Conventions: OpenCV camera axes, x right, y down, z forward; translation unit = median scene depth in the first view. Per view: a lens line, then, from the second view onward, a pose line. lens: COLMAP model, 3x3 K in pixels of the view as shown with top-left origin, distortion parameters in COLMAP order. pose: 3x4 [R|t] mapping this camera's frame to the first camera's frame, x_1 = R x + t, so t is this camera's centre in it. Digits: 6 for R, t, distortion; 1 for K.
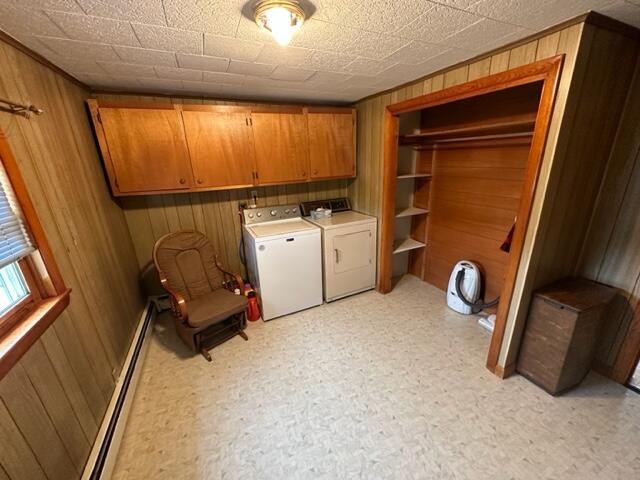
lens RADIAL K [[245.5, 0, 318.9], [0, 245.5, 247.0], [0, 0, 1]] dist [-0.030329, 0.000170]
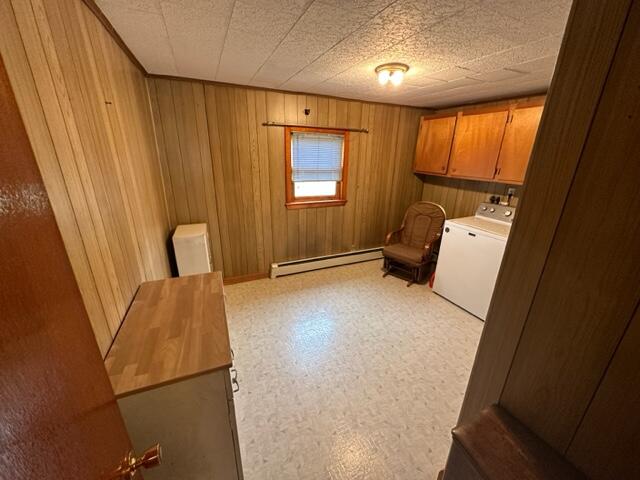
lens RADIAL K [[255.3, 0, 320.0], [0, 255.3, 240.0], [0, 0, 1]] dist [-0.000605, 0.000007]
pose [[0.005770, 0.359956, -0.932952, 0.853301], [-0.357626, 0.872006, 0.334229, -0.133413], [0.933847, 0.331720, 0.133761, 0.248874]]
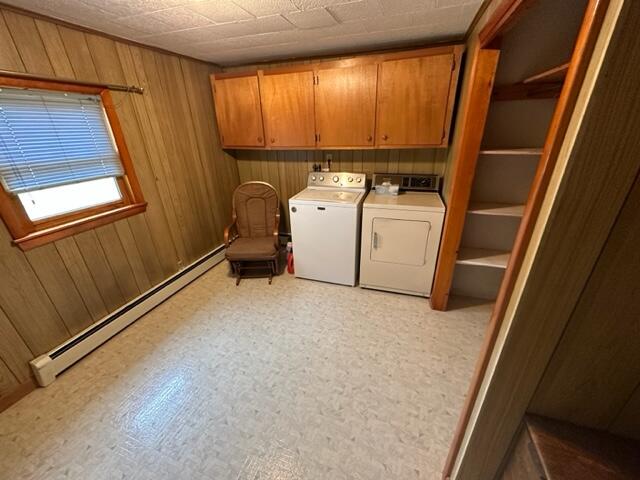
lens RADIAL K [[255.3, 0, 320.0], [0, 255.3, 240.0], [0, 0, 1]] dist [-0.000605, 0.000007]
pose [[0.723945, 0.297810, -0.622264, 0.522646], [-0.230629, 0.954599, 0.188547, -0.095380], [0.650164, 0.007014, 0.759761, 0.214165]]
